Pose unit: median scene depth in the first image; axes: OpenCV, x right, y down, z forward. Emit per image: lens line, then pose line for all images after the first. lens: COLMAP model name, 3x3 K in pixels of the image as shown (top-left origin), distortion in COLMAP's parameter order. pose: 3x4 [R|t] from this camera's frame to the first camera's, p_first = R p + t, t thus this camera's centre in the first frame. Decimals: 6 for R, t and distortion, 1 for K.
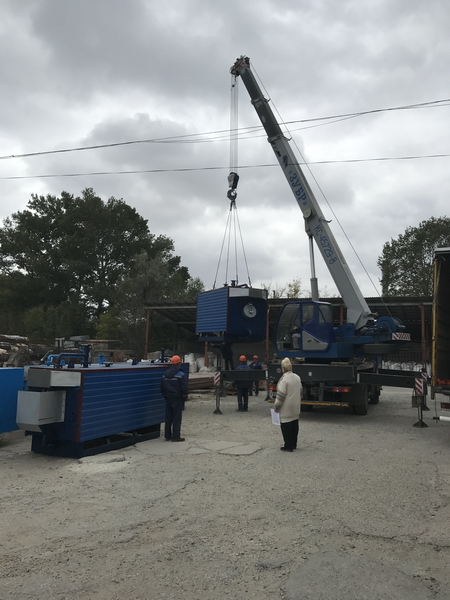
lens RADIAL K [[479.7, 0, 231.2], [0, 479.7, 298.0], [0, 0, 1]] dist [0.037504, -0.037573]
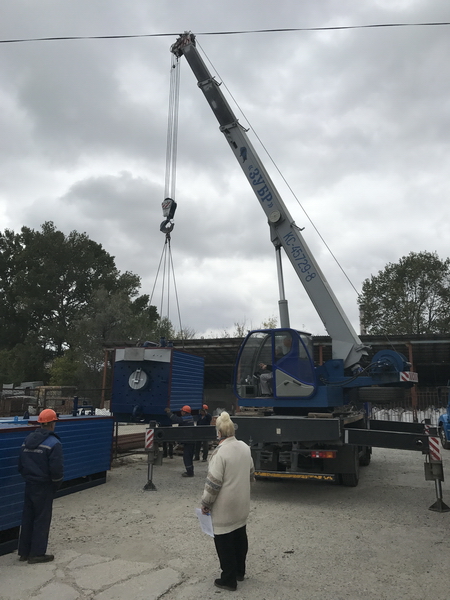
lens RADIAL K [[479.7, 0, 228.9], [0, 479.7, 298.9], [0, 0, 1]] dist [0.037504, -0.037573]
pose [[0.999285, -0.002242, 0.037750, 0.049591], [0.005643, 0.995904, -0.090244, 0.021604], [-0.037393, 0.090392, 0.995204, 0.214105]]
